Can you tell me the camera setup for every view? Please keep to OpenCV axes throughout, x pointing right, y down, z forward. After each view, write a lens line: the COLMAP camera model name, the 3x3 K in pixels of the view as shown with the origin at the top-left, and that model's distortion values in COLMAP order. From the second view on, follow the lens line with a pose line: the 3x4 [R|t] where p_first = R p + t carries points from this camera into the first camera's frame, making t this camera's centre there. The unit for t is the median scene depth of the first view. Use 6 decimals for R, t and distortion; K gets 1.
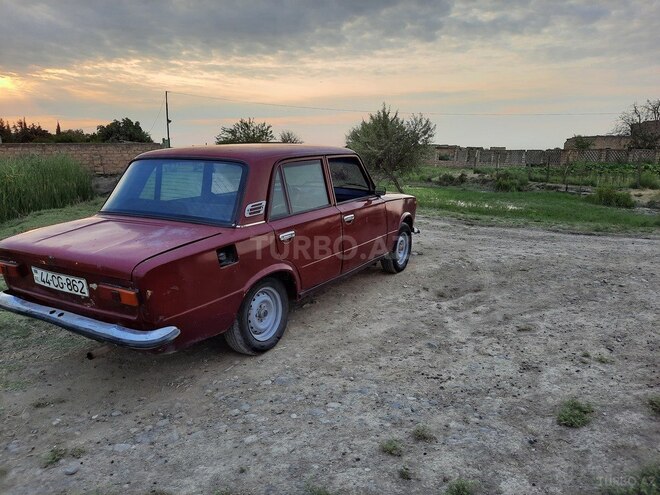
lens RADIAL K [[488.6, 0, 327.0], [0, 488.6, 245.3], [0, 0, 1]] dist [0.042595, -0.037715]
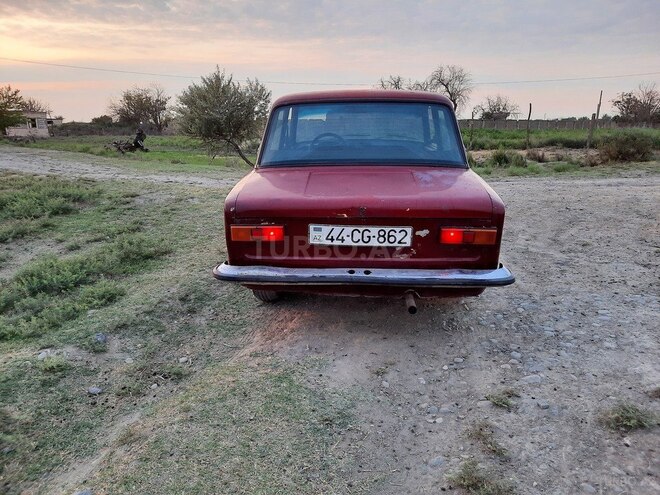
lens RADIAL K [[486.7, 0, 328.4], [0, 486.7, 248.6], [0, 0, 1]] dist [0.045555, -0.036571]
pose [[0.886115, -0.125978, 0.446016, -0.990345], [0.098182, 0.991532, 0.084998, 0.016537], [-0.452947, -0.031527, 0.890980, 0.250197]]
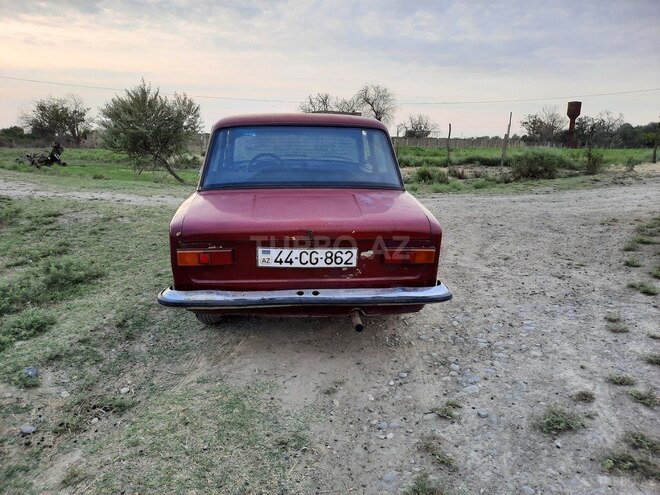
lens RADIAL K [[486.7, 0, 328.4], [0, 486.7, 248.6], [0, 0, 1]] dist [0.045555, -0.036571]
pose [[0.811845, -0.125927, 0.570132, -1.023037], [0.104680, 0.992036, 0.070054, -0.001433], [-0.574412, 0.002809, 0.818561, 0.252182]]
